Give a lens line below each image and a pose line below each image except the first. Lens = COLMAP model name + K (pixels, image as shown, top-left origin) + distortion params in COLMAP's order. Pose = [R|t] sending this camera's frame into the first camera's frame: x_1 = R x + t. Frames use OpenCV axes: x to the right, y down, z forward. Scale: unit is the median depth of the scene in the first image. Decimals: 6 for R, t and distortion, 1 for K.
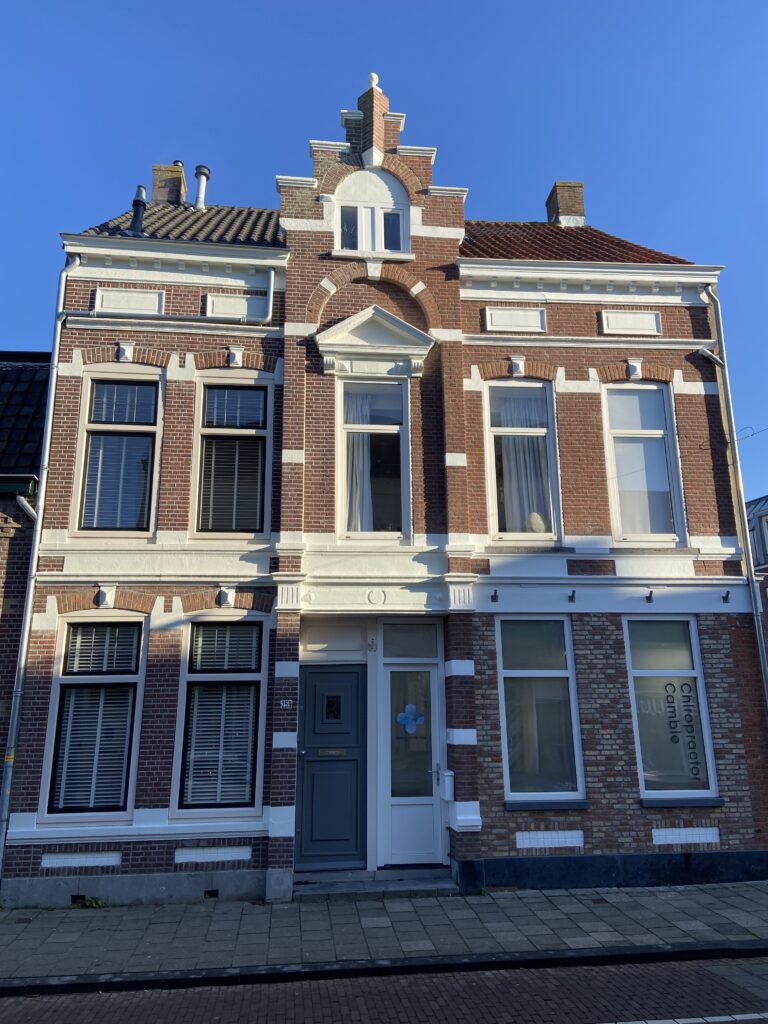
lens RADIAL K [[762.3, 0, 388.3], [0, 762.3, 514.5], [0, 0, 1]] dist [0.127359, -0.162769]
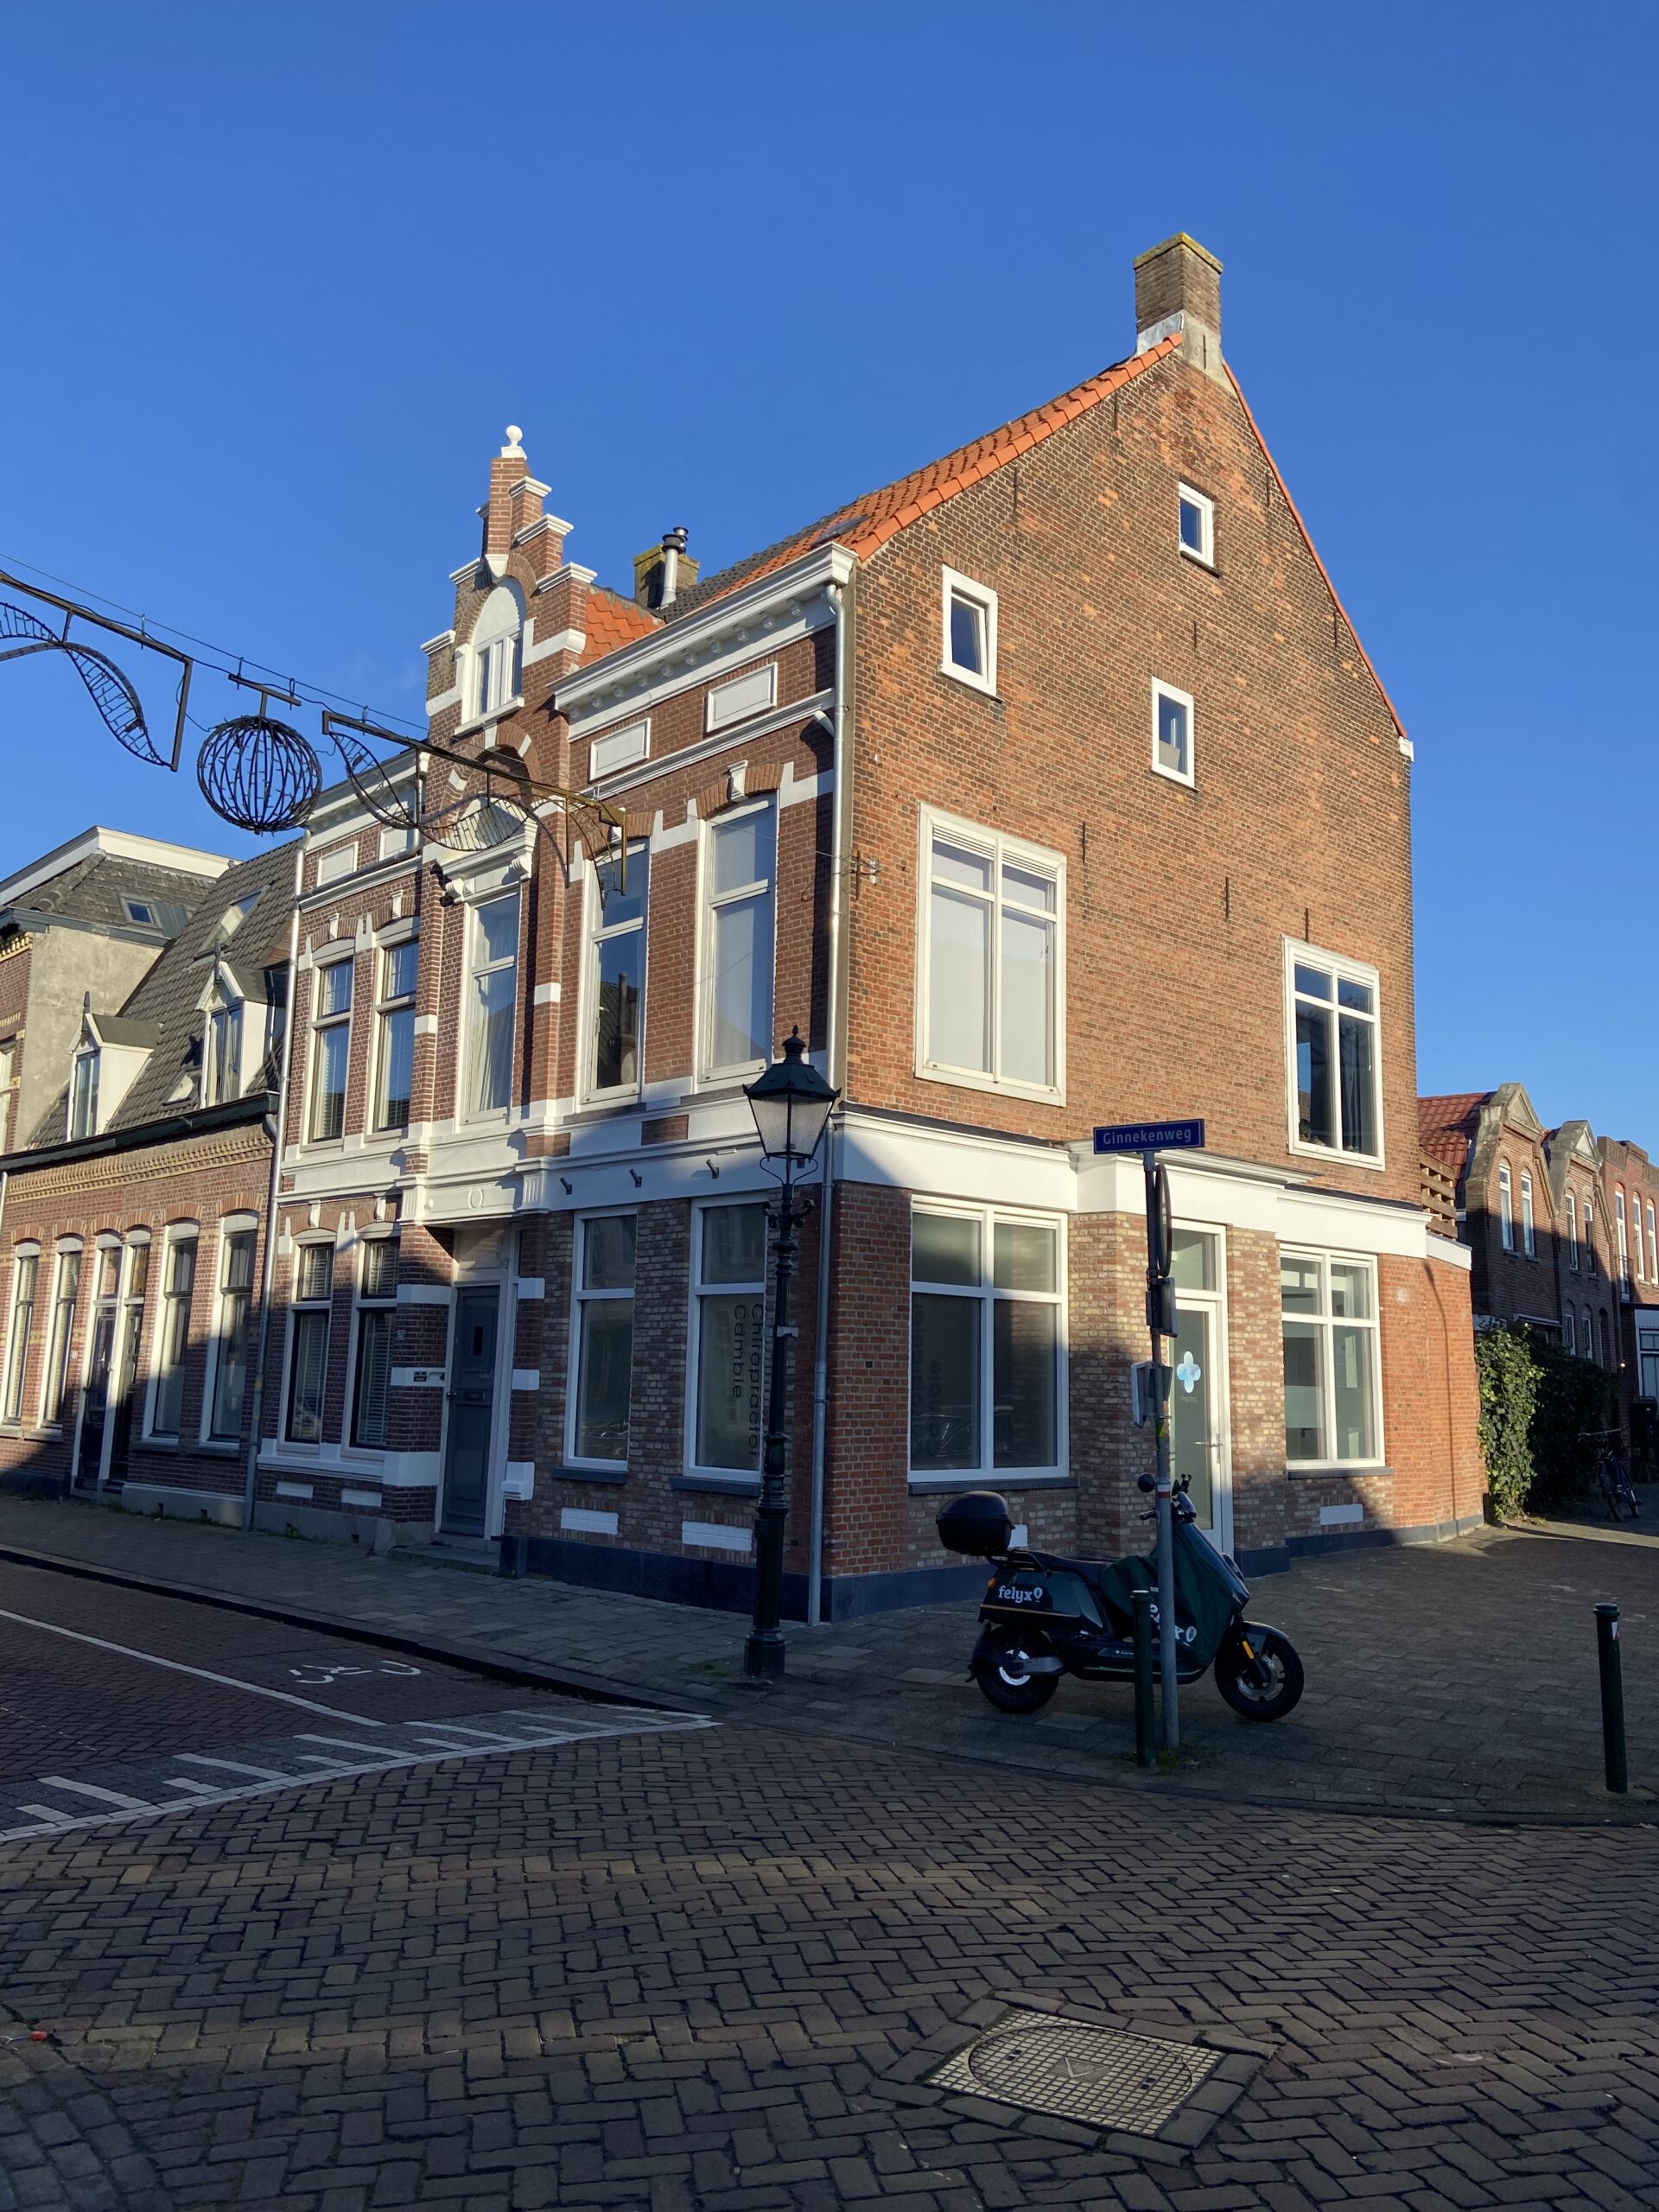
lens RADIAL K [[1646.6, 0, 838.7], [0, 1646.6, 1111.5], [0, 0, 1]] dist [0.127359, -0.162769]
pose [[0.617688, -0.095790, -0.780568, 1.491564], [0.174469, 0.984512, 0.017245, 0.057386], [0.766826, -0.146837, 0.624833, 0.261205]]
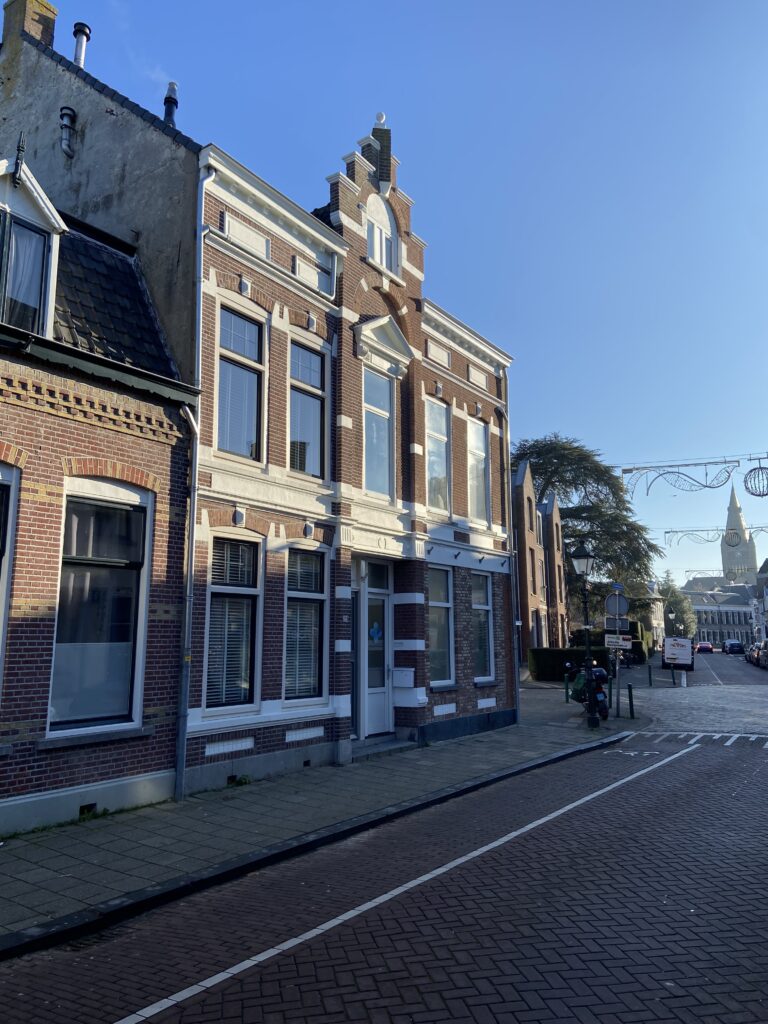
lens RADIAL K [[762.3, 0, 388.3], [0, 762.3, 514.5], [0, 0, 1]] dist [0.127359, -0.162769]
pose [[0.644696, 0.135891, 0.752263, -1.010344], [-0.197934, 0.980187, -0.007432, 0.067103], [-0.738369, -0.144107, 0.658821, 0.123935]]
